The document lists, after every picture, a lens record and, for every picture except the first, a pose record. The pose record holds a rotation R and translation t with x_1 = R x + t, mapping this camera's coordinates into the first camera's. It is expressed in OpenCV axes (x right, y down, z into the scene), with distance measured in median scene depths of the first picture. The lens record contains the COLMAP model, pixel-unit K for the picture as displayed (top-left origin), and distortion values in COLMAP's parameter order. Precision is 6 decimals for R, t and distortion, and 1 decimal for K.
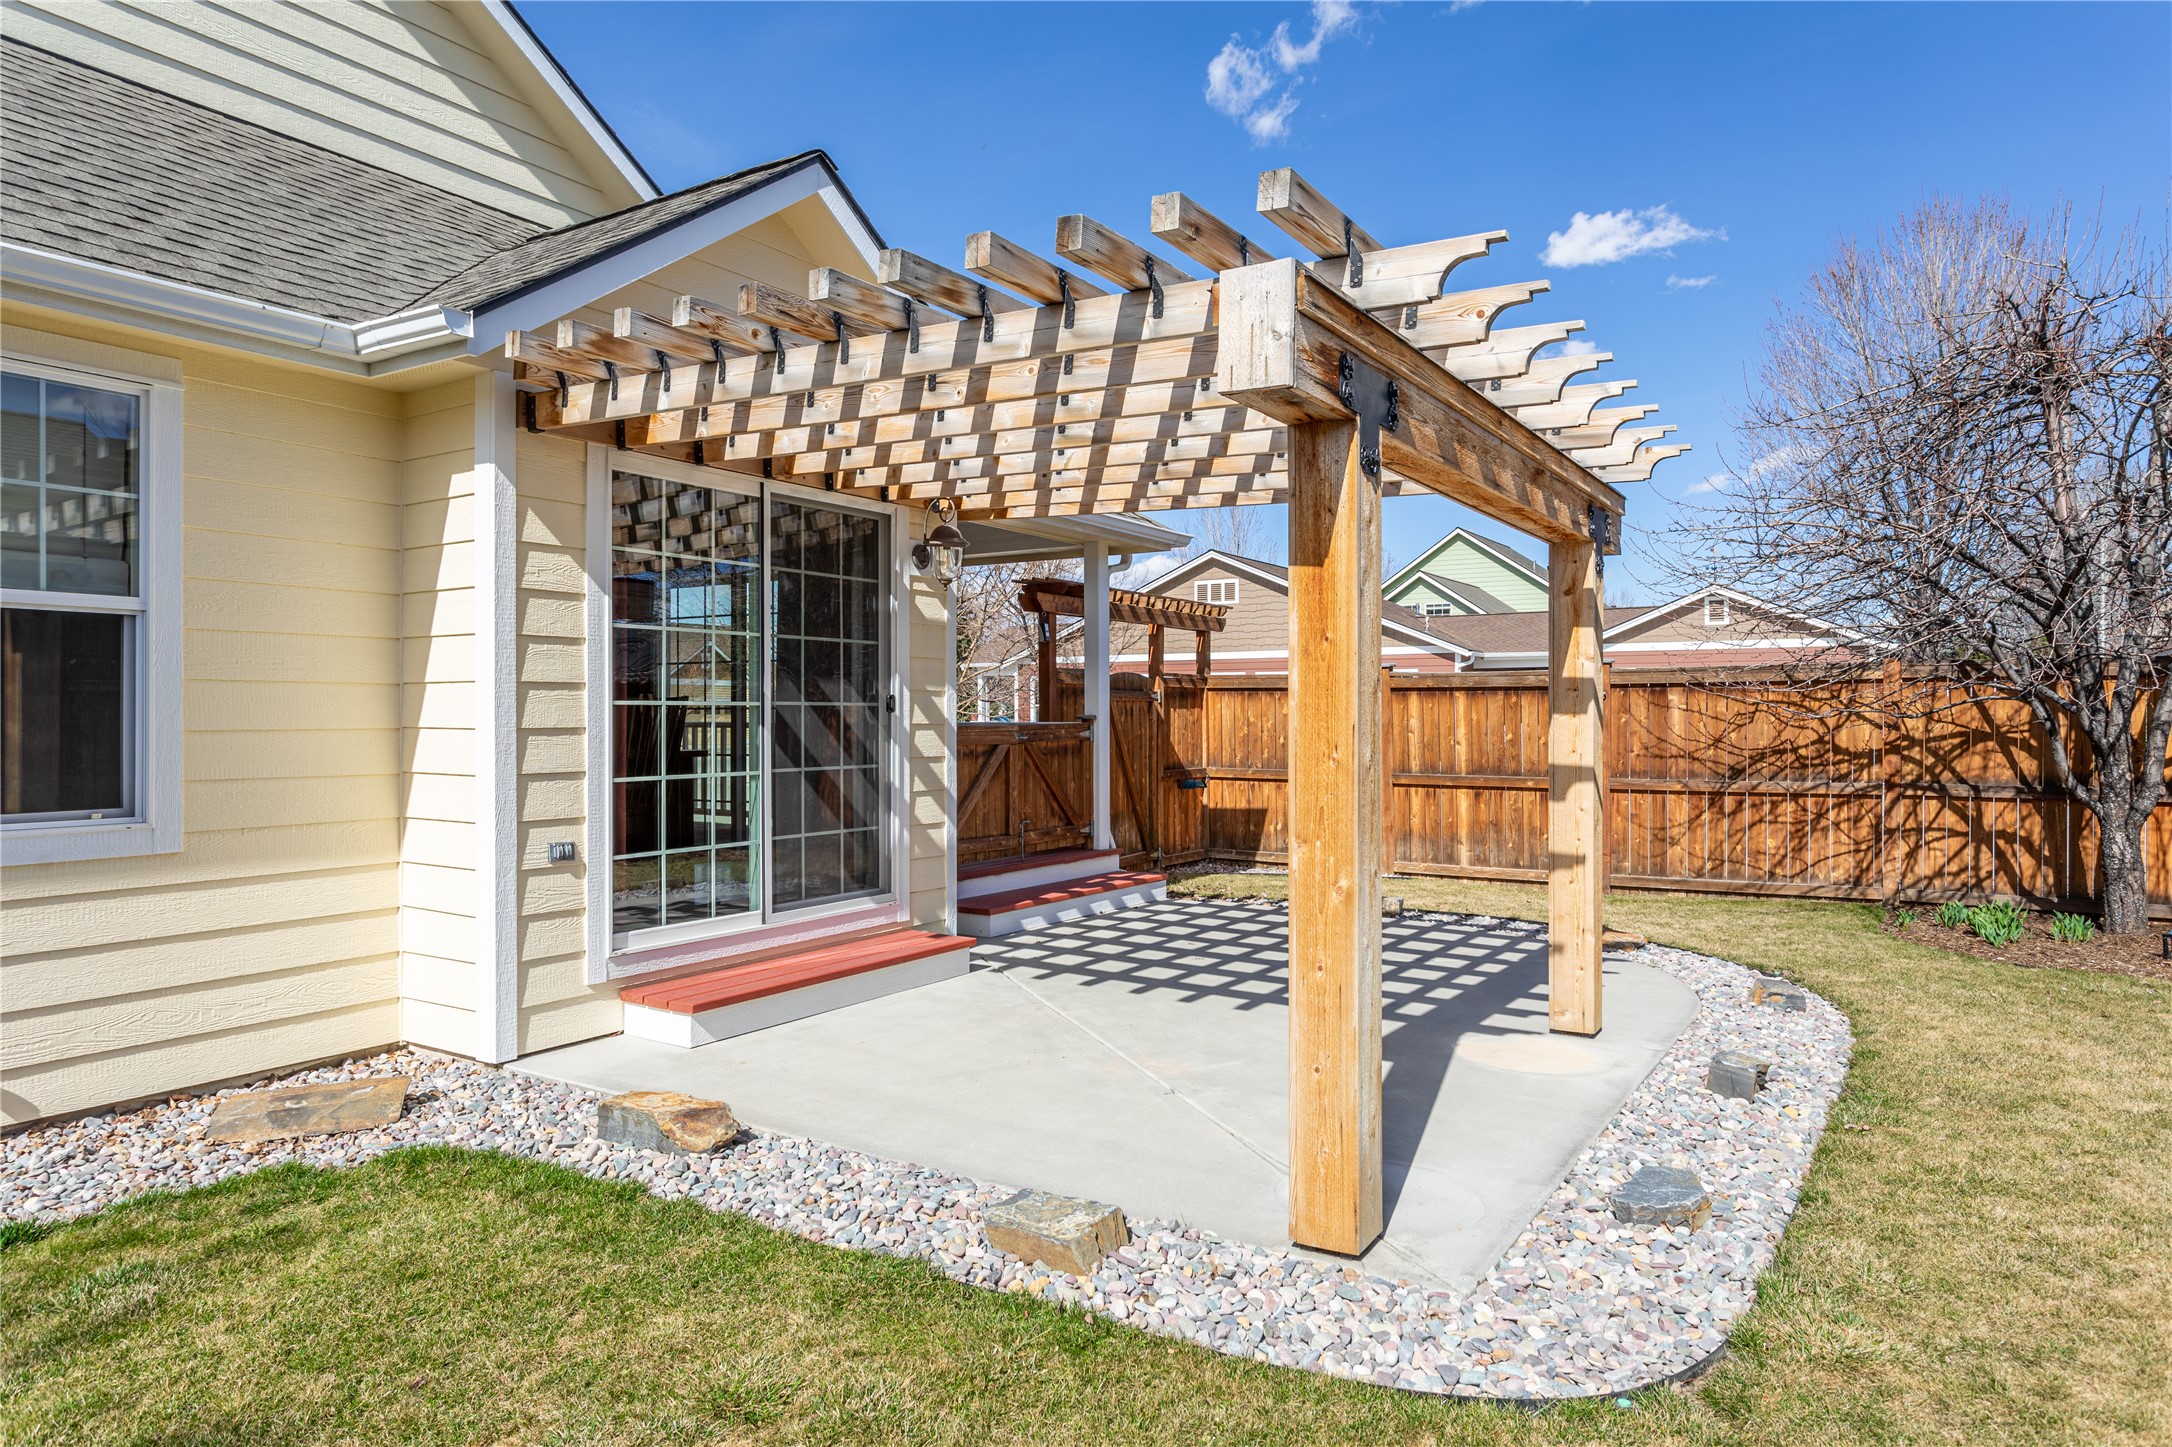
lens RADIAL K [[1333.3, 0, 1079.1], [0, 1333.3, 708.6], [0, 0, 1]] dist [-0.005426, -0.000048]
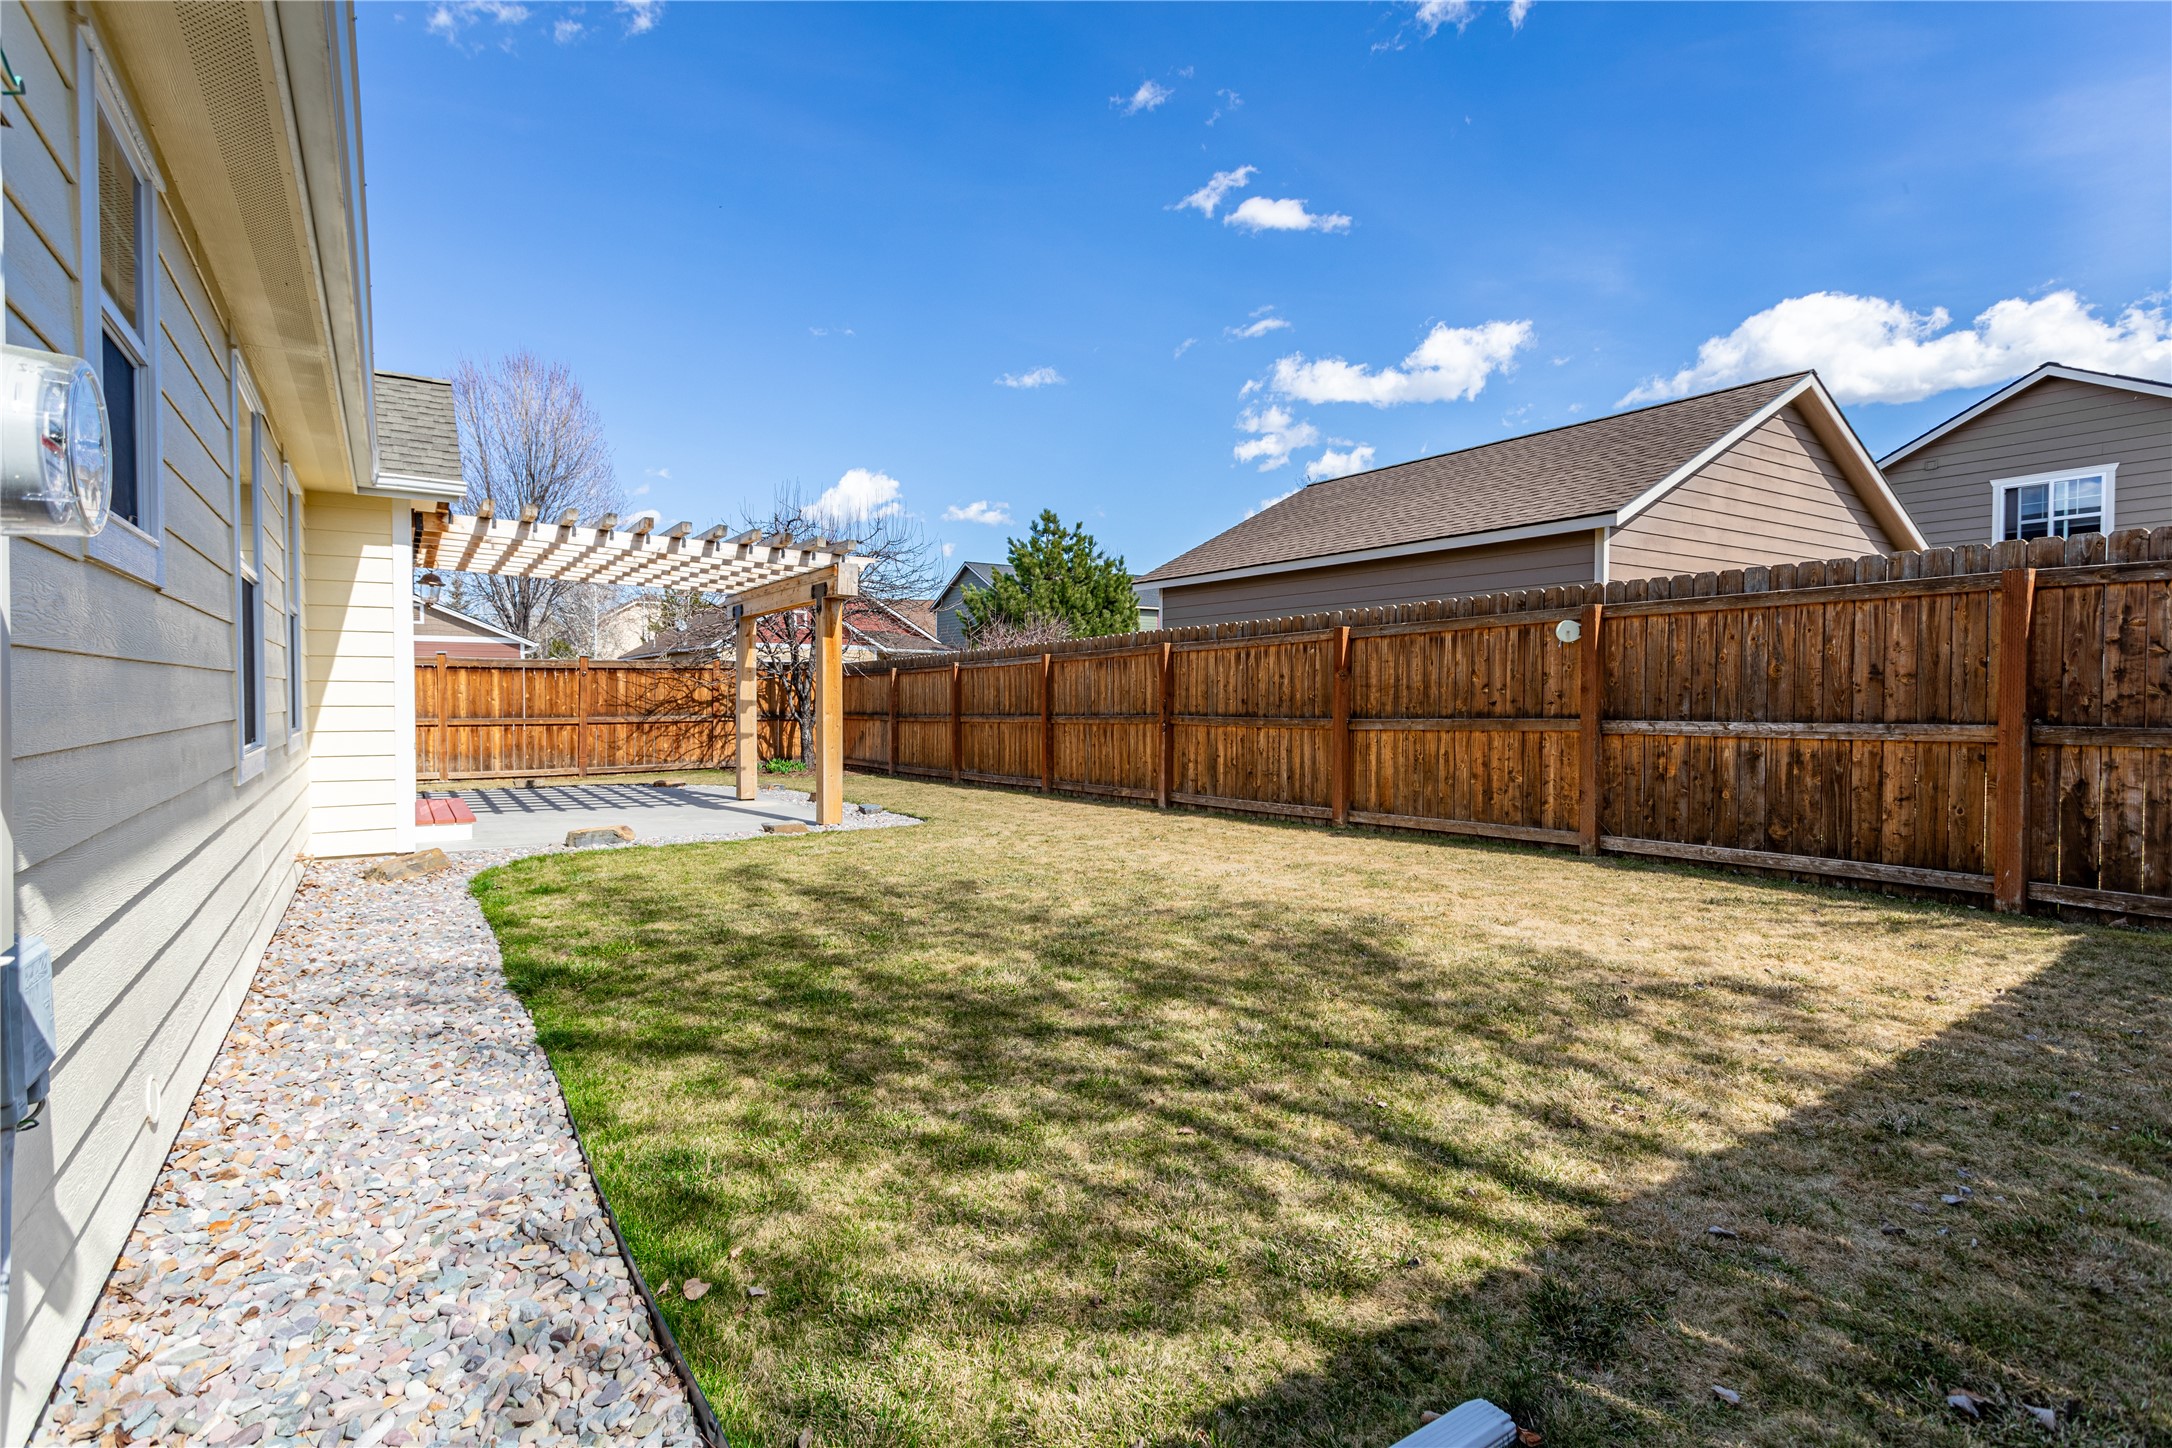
lens RADIAL K [[1042.3, 0, 1078.4], [0, 1042.3, 711.7], [0, 0, 1]] dist [-0.000725, 0.000317]
pose [[0.409109, -0.015471, 0.912354, -0.761792], [-0.006274, 0.999785, 0.019767, 0.012370], [-0.912464, -0.013811, 0.408924, -0.279563]]
